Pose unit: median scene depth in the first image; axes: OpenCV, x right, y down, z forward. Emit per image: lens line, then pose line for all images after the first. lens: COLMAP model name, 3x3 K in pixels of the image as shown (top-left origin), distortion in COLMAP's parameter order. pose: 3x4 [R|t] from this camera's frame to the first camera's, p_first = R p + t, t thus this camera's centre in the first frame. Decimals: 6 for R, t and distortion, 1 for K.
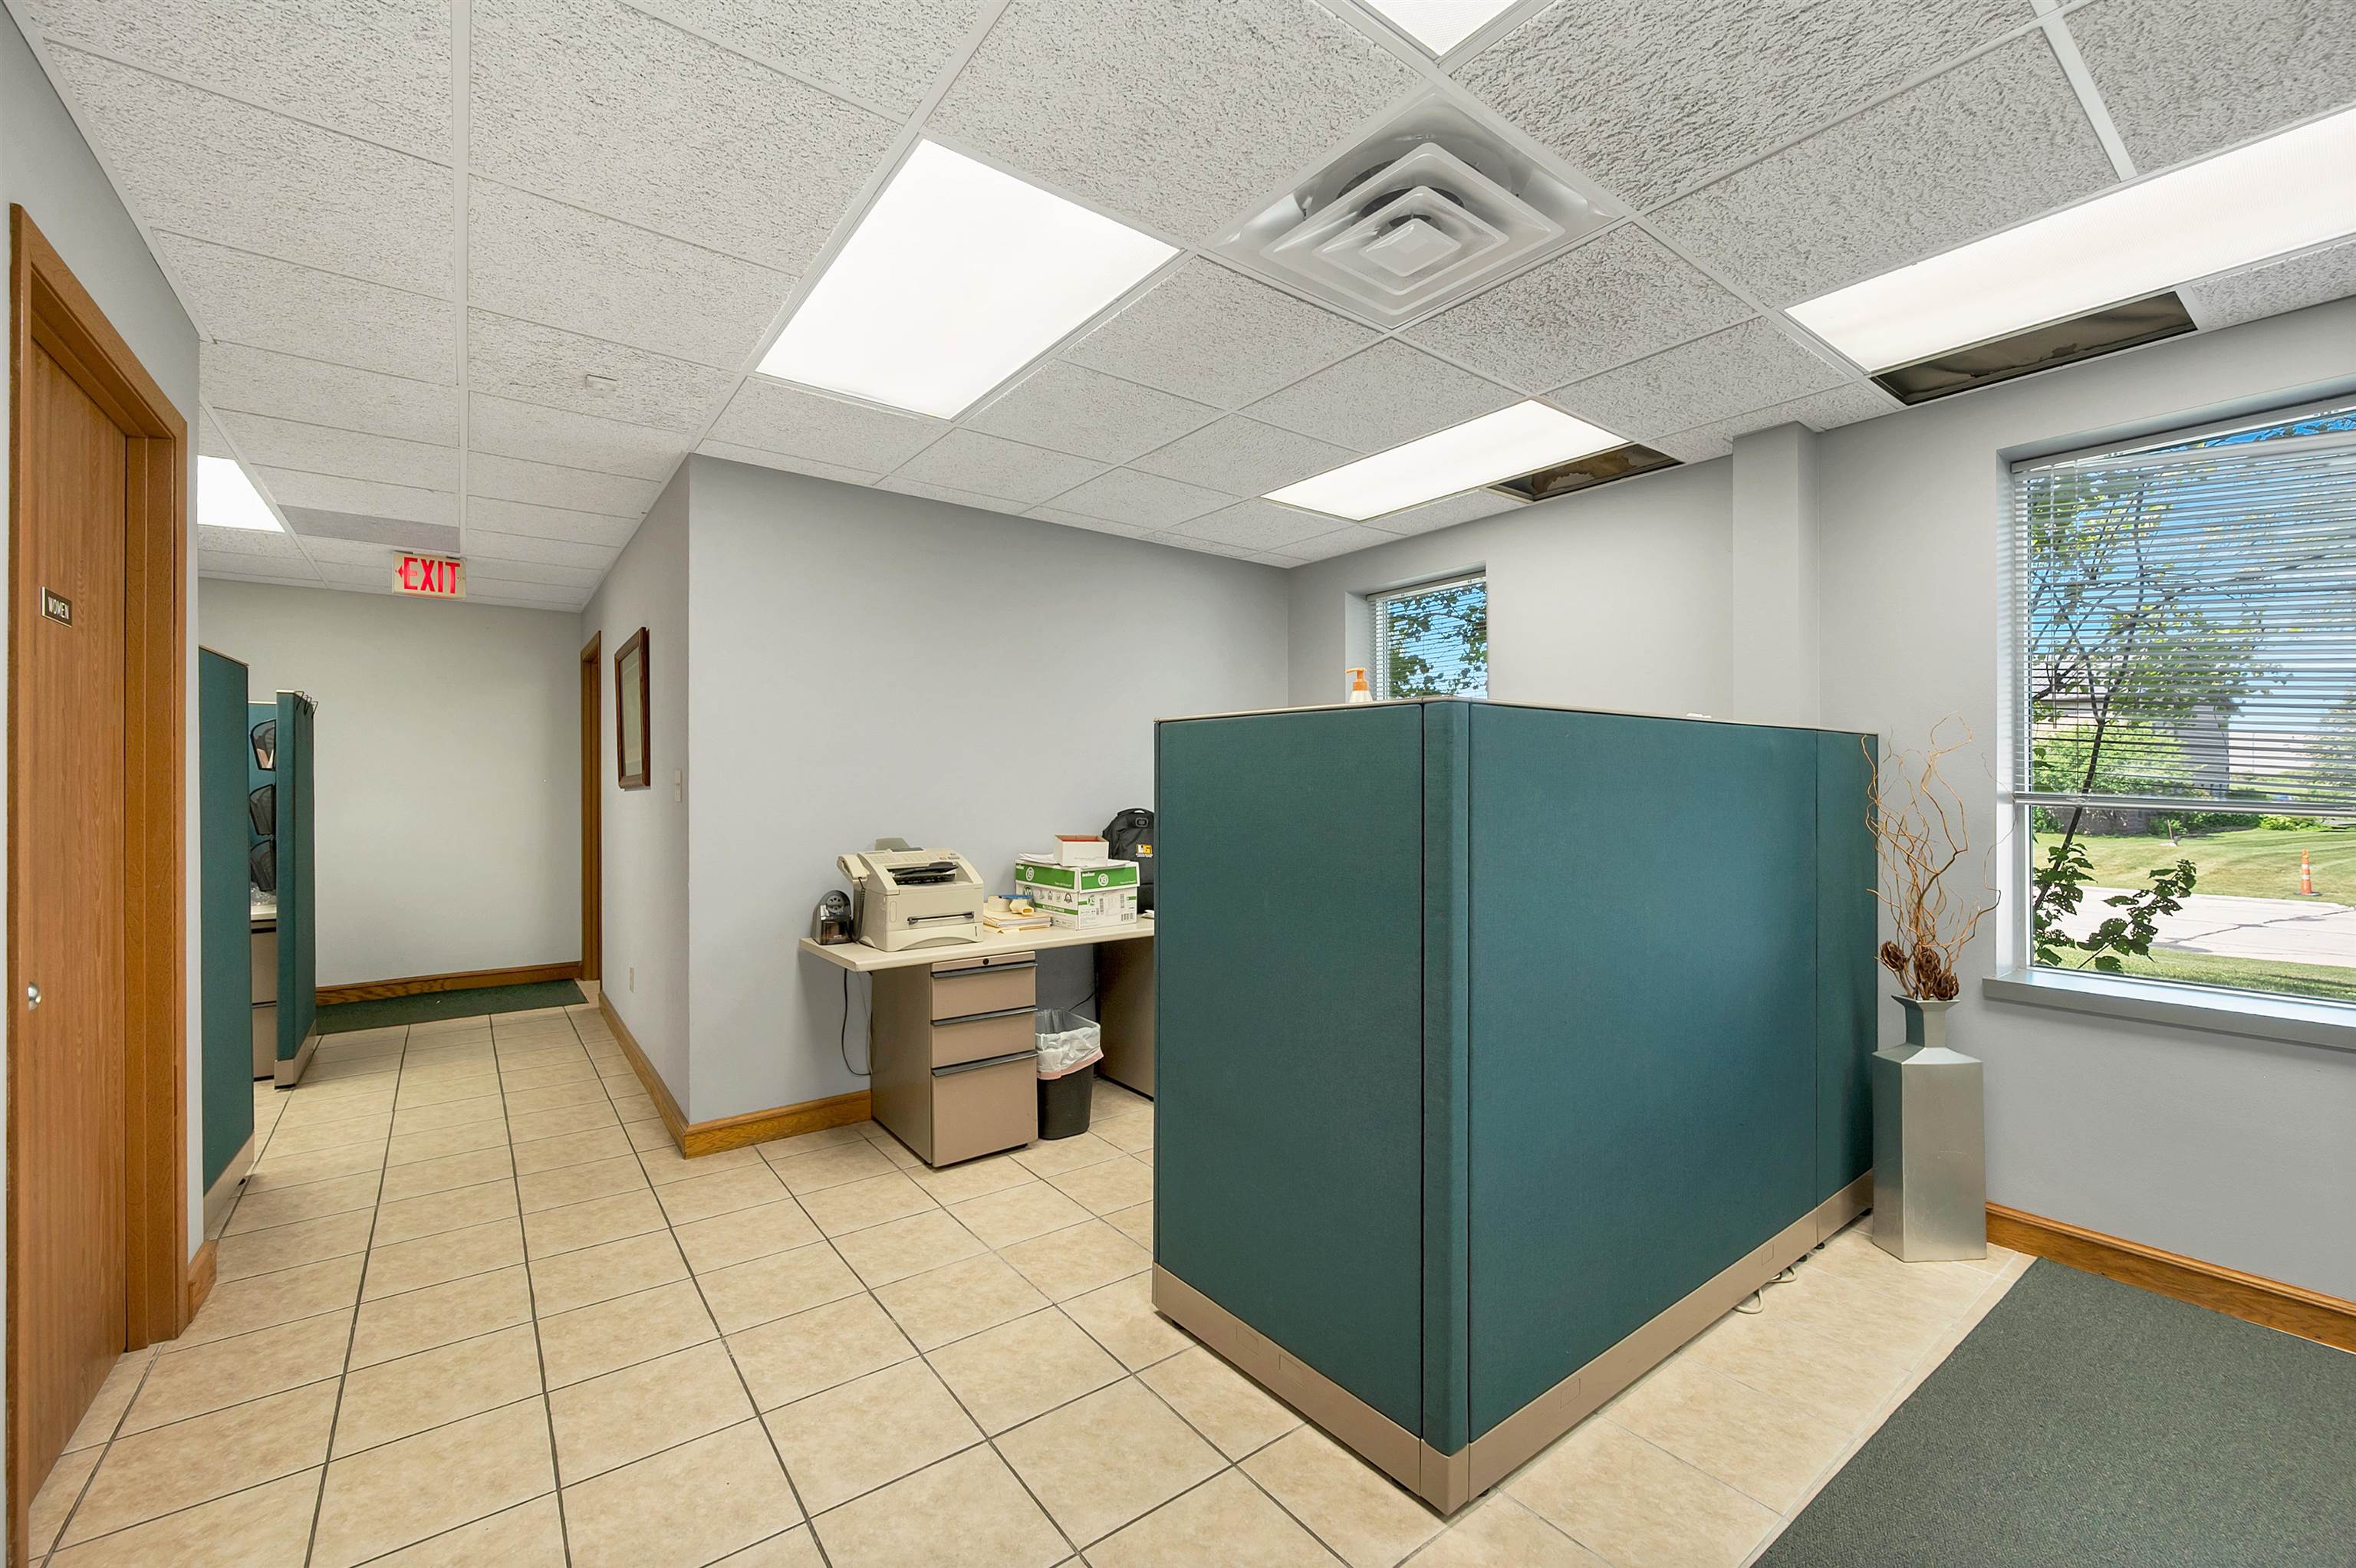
lens RADIAL K [[954.4, 0, 1200.9], [0, 954.4, 773.9], [0, 0, 1]] dist [0.001719, 0.000262]
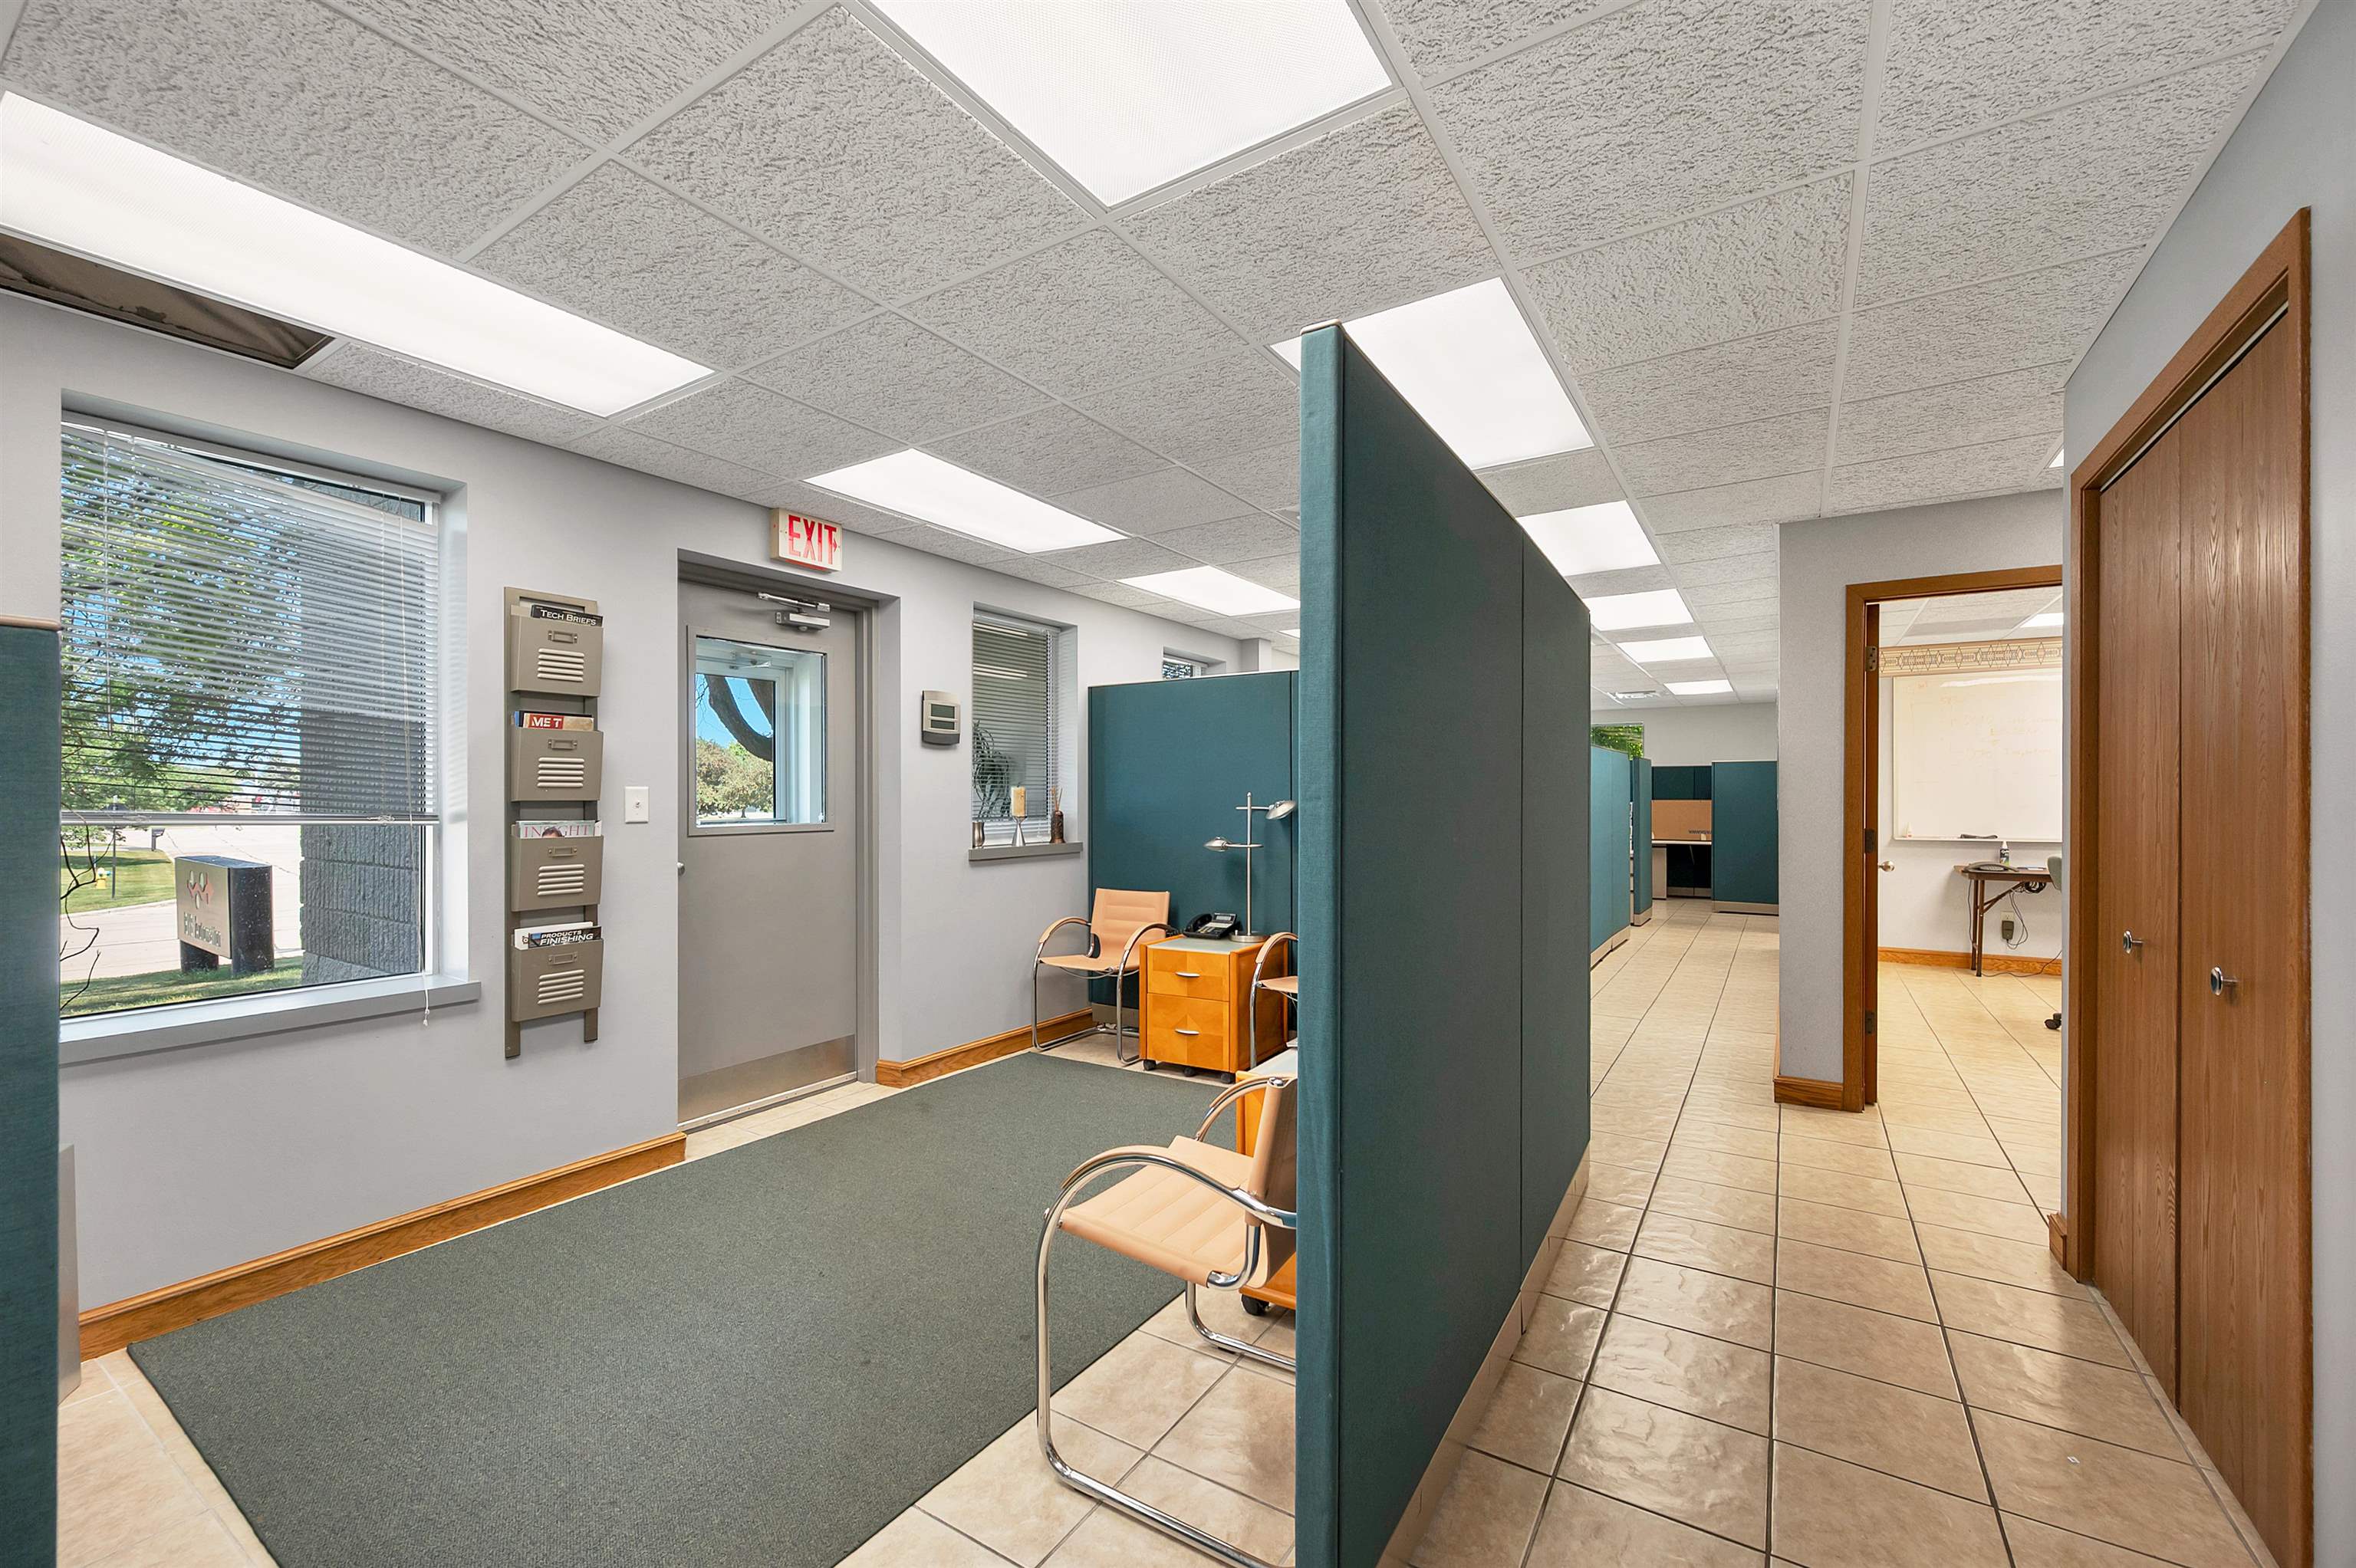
lens RADIAL K [[954.4, 0, 1184.7], [0, 954.4, 799.4], [0, 0, 1]] dist [0.001719, 0.000262]
pose [[-0.350784, 0.007482, 0.936426, -0.291001], [-0.000244, 0.999967, -0.008081, 0.019286], [-0.936456, -0.003063, -0.350771, 0.437881]]
